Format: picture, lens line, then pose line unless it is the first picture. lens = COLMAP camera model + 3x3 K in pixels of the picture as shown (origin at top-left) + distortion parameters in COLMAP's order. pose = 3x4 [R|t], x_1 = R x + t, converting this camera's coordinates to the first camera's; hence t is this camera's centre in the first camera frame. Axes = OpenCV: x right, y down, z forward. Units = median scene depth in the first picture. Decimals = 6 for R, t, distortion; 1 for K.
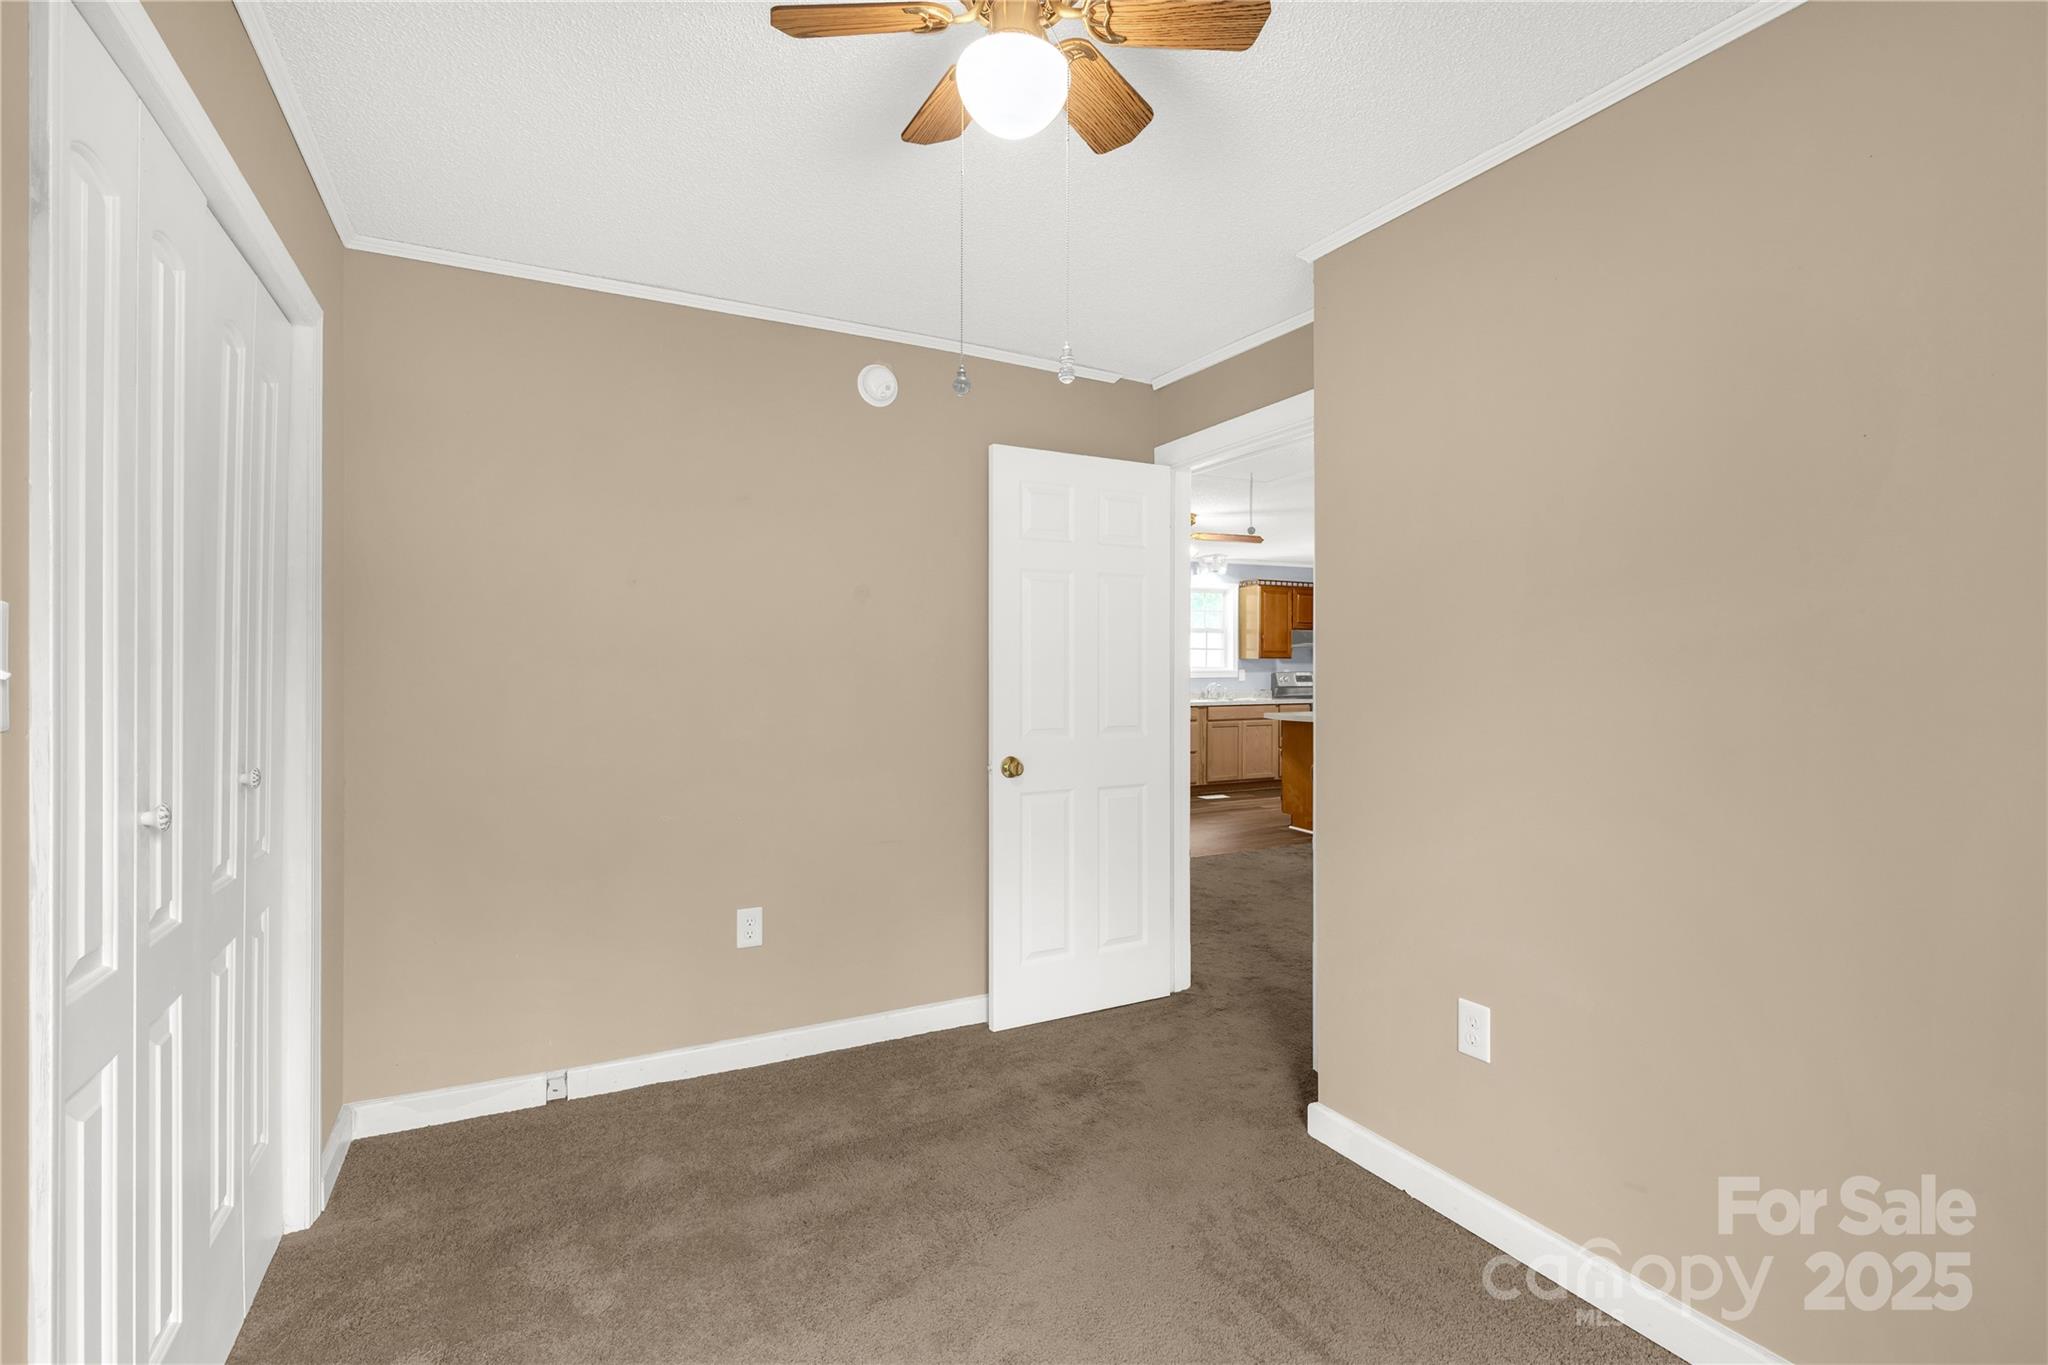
lens RADIAL K [[930.2, 0, 1020.1], [0, 930.2, 677.3], [0, 0, 1]] dist [0.006038, 0.000283]
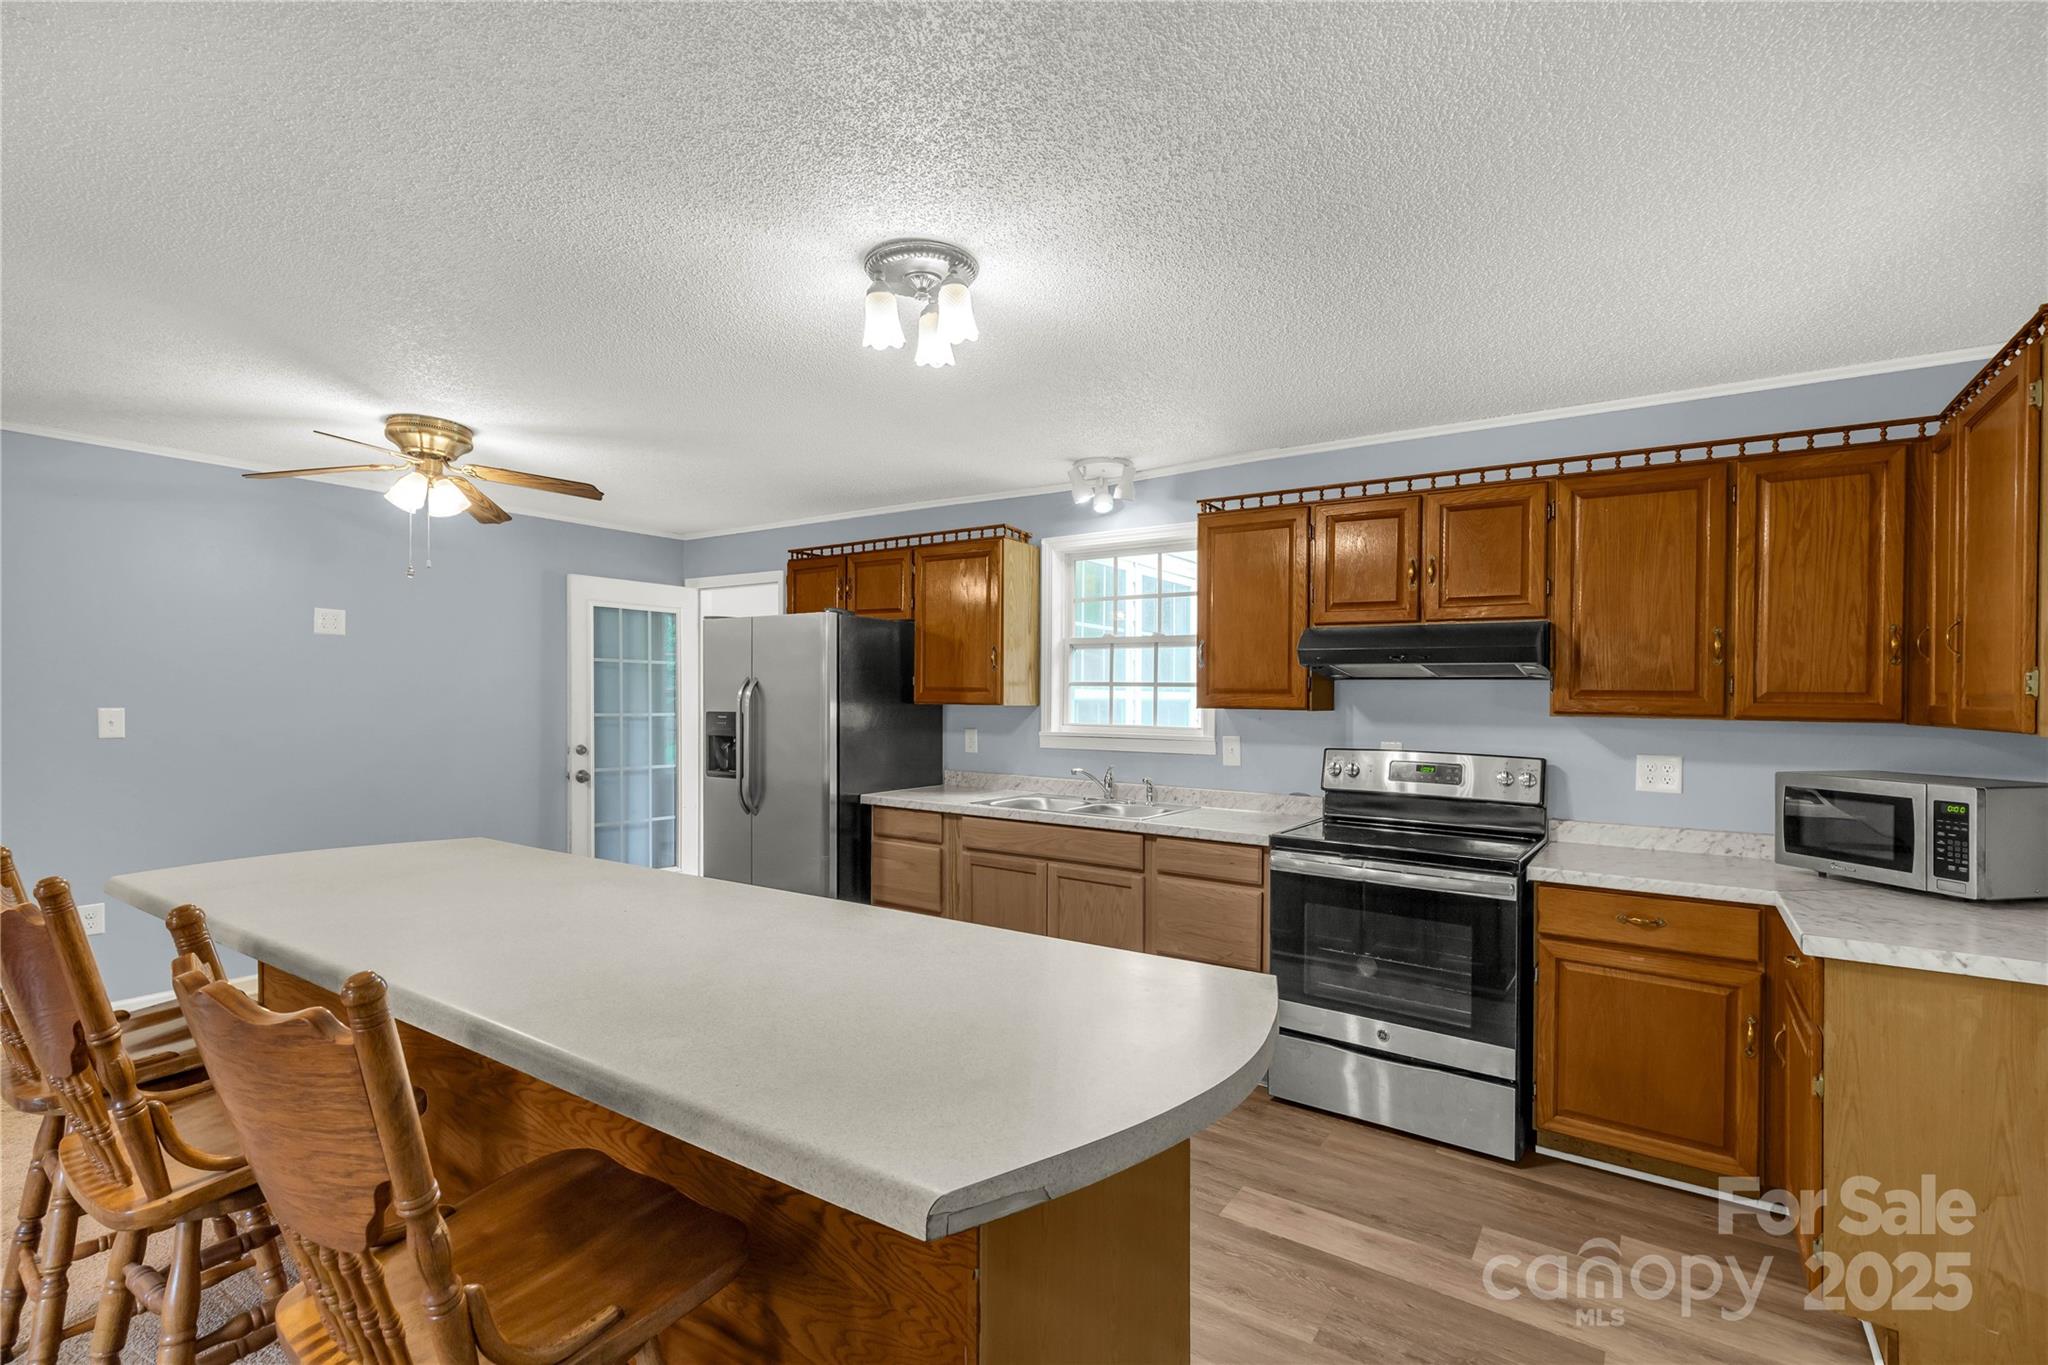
lens RADIAL K [[925.4, 0, 1011.8], [0, 925.4, 711.2], [0, 0, 1]] dist [0.000764, 0.000101]
pose [[0.462176, 0.012993, -0.886693, 0.549311], [-0.011269, 0.999898, 0.008779, -0.021622], [0.886717, 0.005935, 0.462275, 0.748761]]
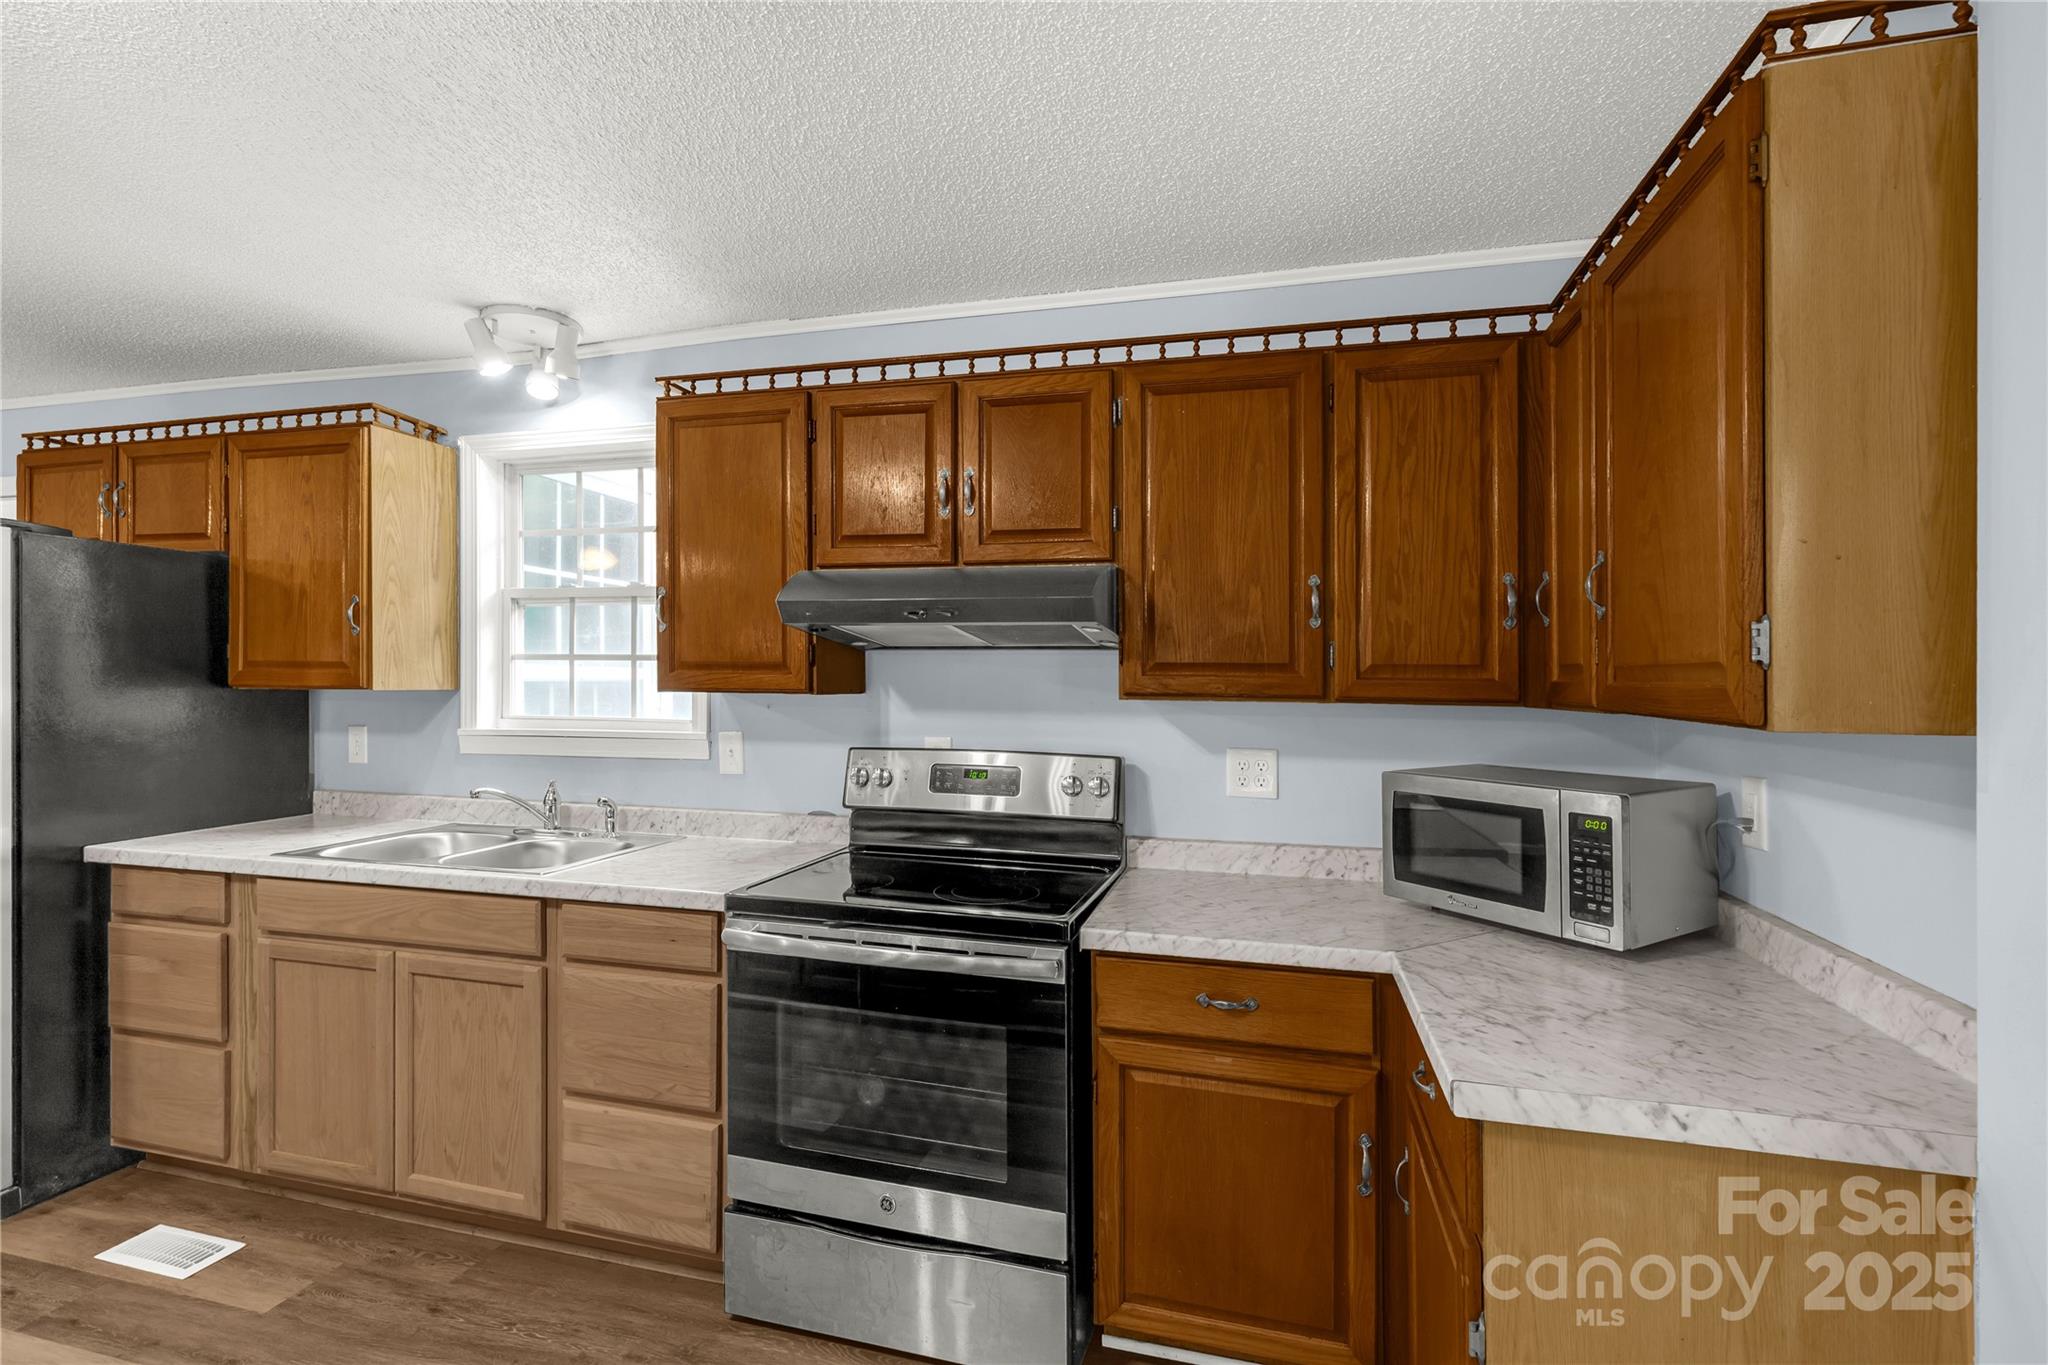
lens RADIAL K [[930.2, 0, 1020.1], [0, 930.2, 677.3], [0, 0, 1]] dist [0.006038, 0.000283]
pose [[0.739464, -0.003796, -0.673186, 0.490846], [-0.003836, 0.999944, -0.009852, -0.022260], [0.673185, 0.009867, 0.739408, 0.869103]]
